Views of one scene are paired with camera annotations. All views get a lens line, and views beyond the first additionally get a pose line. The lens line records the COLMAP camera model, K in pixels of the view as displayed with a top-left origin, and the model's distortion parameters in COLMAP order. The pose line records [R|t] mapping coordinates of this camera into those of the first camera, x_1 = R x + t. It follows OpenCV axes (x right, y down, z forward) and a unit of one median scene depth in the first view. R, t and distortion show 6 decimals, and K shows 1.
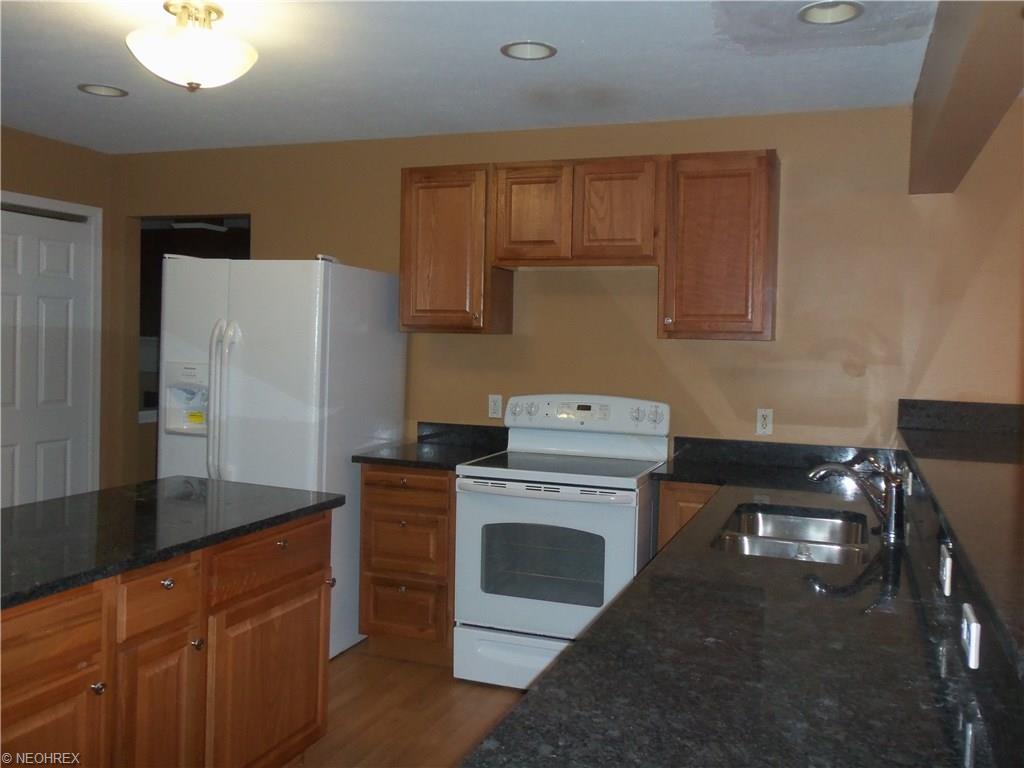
lens RADIAL K [[907.3, 0, 507.7], [0, 907.3, 372.4], [0, 0, 1]] dist [0.021641, 0.005732]
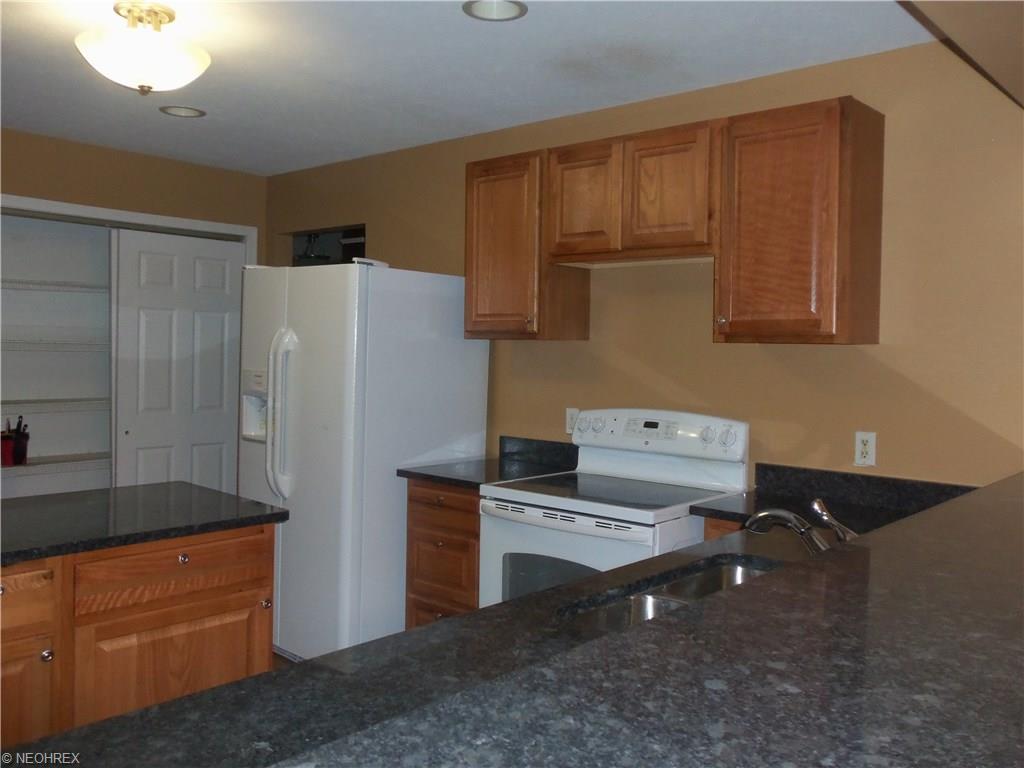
lens RADIAL K [[890.8, 0, 512.0], [0, 890.8, 384.0], [0, 0, 1]] dist [-0.000505, 0.011116]
pose [[0.933288, 0.008937, -0.359017, 0.276866], [-0.011287, 0.999926, -0.004449, 0.005656], [0.358951, 0.008205, 0.933320, 0.177910]]
